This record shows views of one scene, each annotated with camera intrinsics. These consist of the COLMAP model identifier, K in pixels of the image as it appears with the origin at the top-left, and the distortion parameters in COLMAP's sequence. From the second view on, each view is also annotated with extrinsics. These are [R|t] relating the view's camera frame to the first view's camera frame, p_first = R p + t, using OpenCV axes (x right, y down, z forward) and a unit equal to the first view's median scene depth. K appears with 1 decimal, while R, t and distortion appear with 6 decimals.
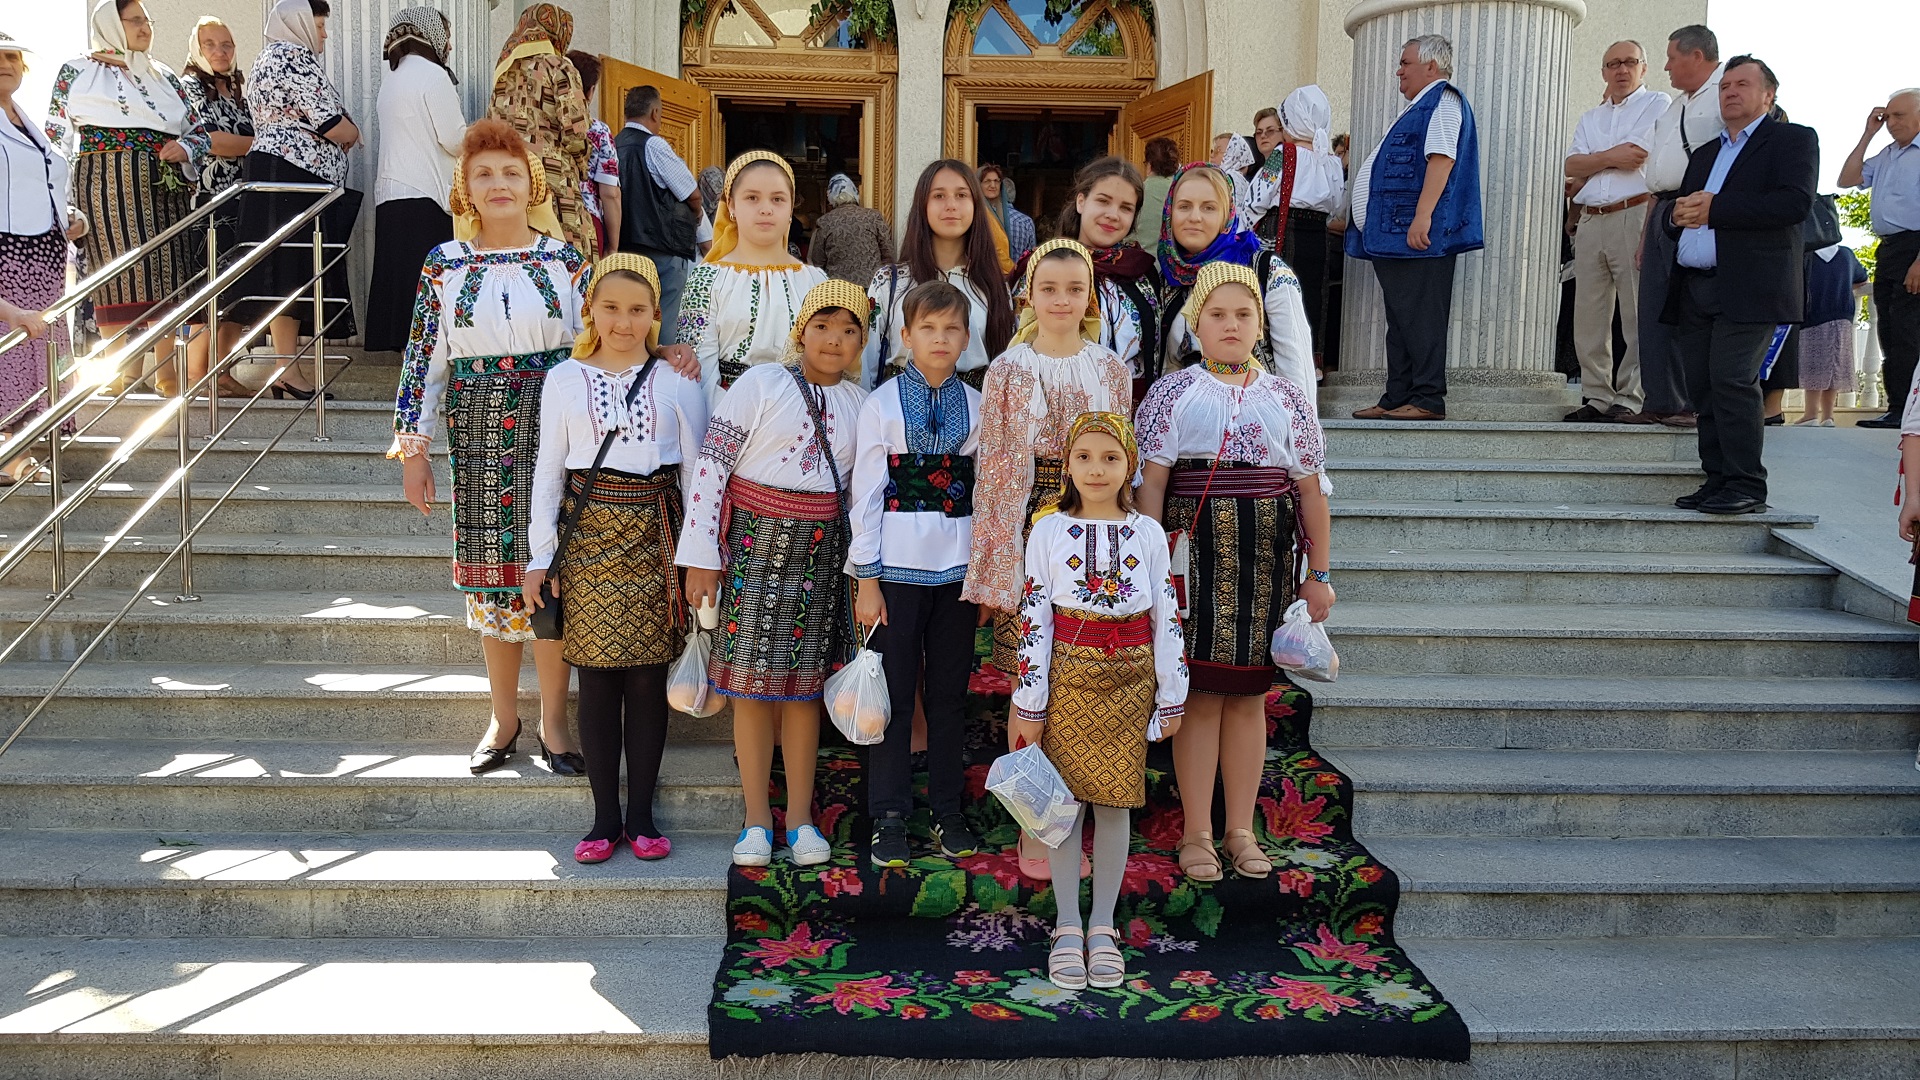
lens RADIAL K [[1490.3, 0, 957.8], [0, 1490.3, 538.5], [0, 0, 1]] dist [-0.001567, -0.000095]
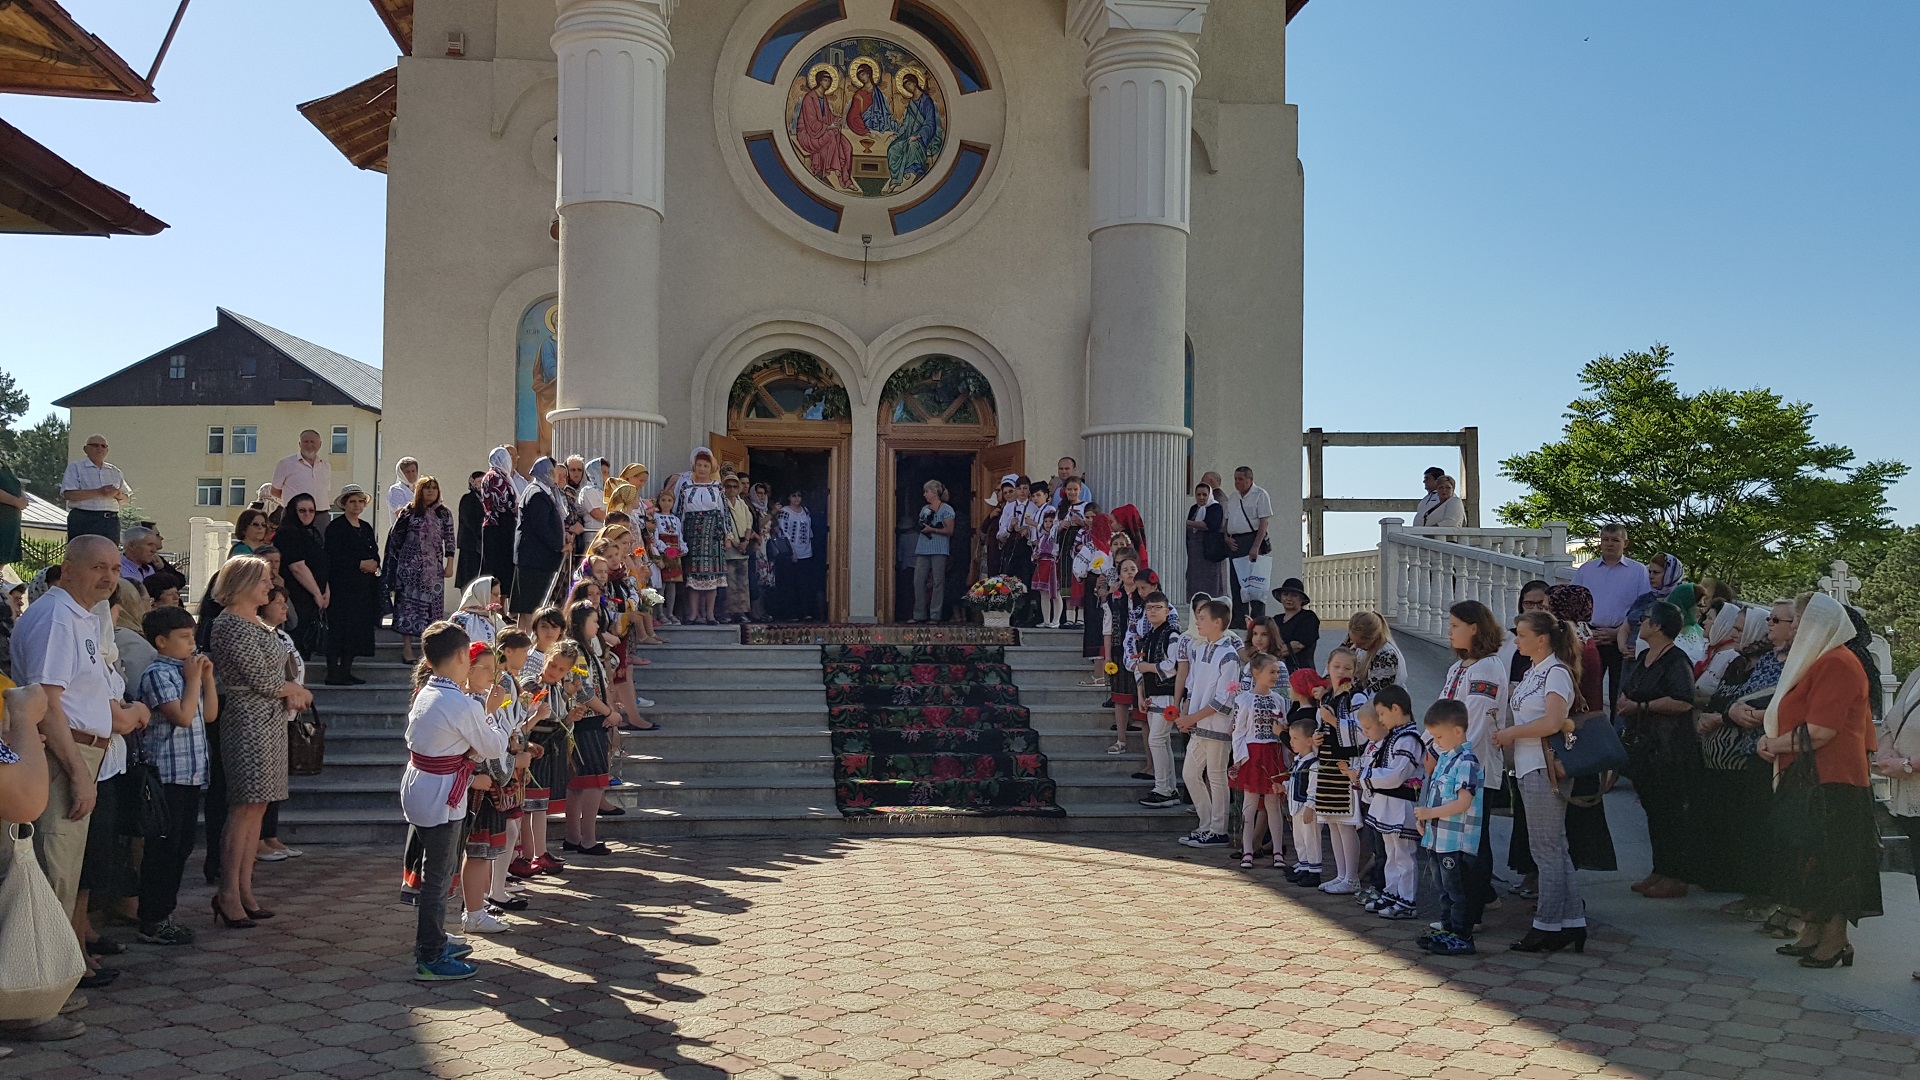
lens RADIAL K [[1490.3, 0, 958.9], [0, 1490.3, 541.8], [0, 0, 1]] dist [-0.001567, -0.000095]
pose [[0.997126, -0.002931, 0.075708, -0.046917], [0.013096, 0.990878, -0.134121, 0.053240], [-0.074624, 0.134727, 0.988069, -0.736018]]
